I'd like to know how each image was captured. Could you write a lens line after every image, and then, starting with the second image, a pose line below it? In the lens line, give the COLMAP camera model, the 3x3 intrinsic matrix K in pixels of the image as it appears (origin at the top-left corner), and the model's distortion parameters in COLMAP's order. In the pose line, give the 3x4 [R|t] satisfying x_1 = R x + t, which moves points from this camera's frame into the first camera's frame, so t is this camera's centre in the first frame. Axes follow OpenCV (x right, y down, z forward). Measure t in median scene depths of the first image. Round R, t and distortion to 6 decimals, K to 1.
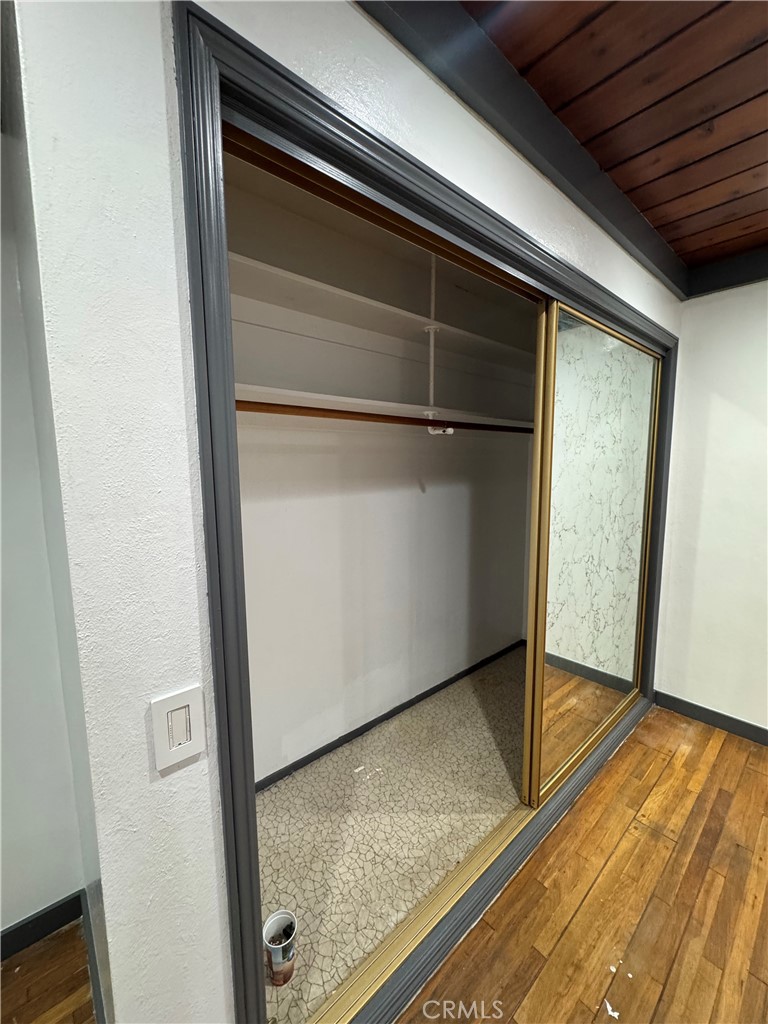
lens RADIAL K [[409.7, 0, 382.8], [0, 409.7, 511.5], [0, 0, 1]] dist [-0.002522, 0.000140]
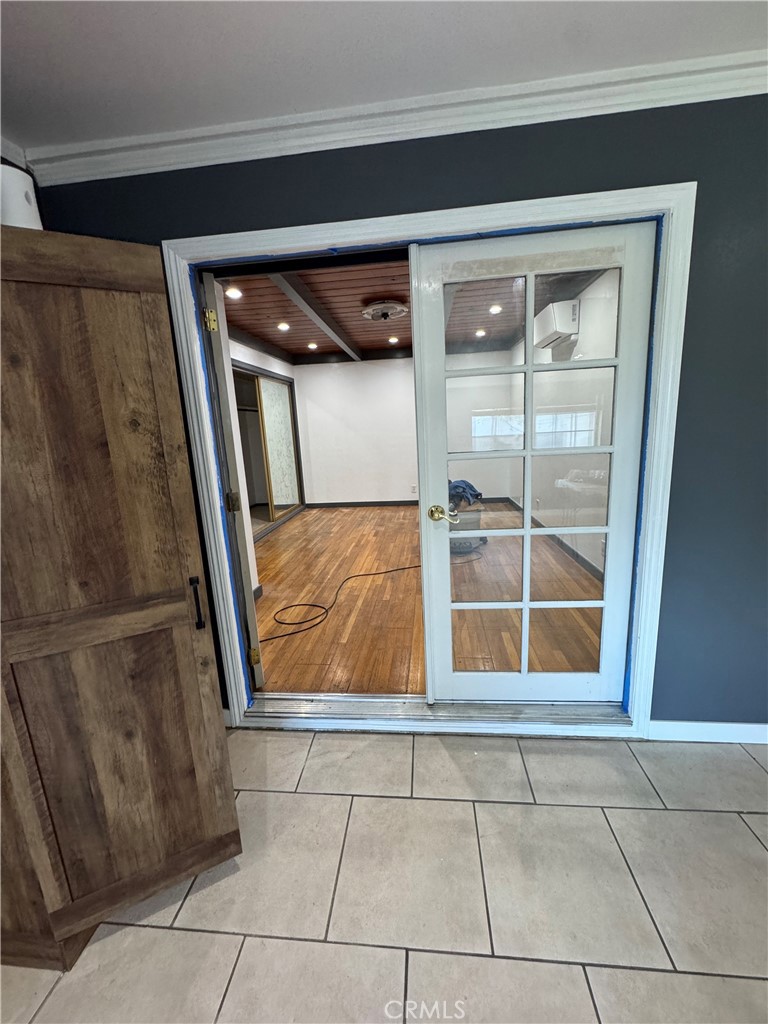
lens RADIAL K [[409.7, 0, 385.5], [0, 409.7, 513.1], [0, 0, 1]] dist [-0.002522, 0.000140]
pose [[0.732621, -0.164811, 0.660382, -1.053770], [0.122859, 0.986325, 0.109858, 0.335807], [-0.669457, 0.000650, 0.742850, -1.904357]]
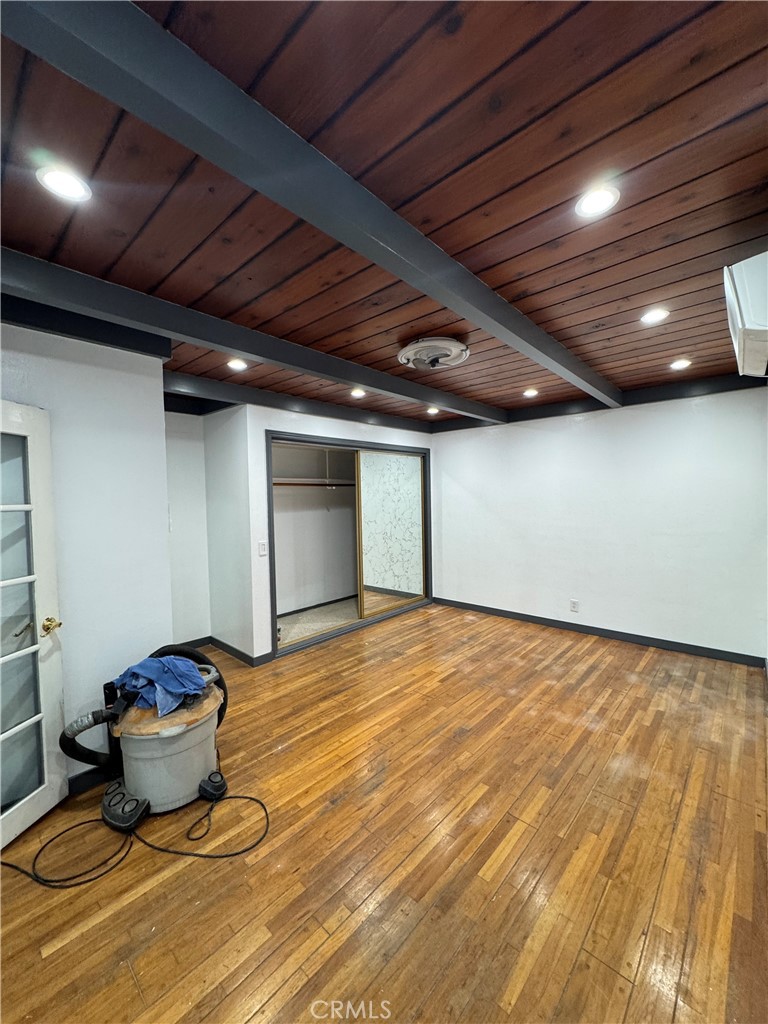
lens RADIAL K [[409.7, 0, 381.5], [0, 409.7, 511.9], [0, 0, 1]] dist [-0.002522, 0.000140]
pose [[0.993922, -0.013923, 0.109207, 0.172713], [0.022697, 0.996575, -0.079513, 0.180281], [-0.107726, 0.081508, 0.990834, -1.656235]]
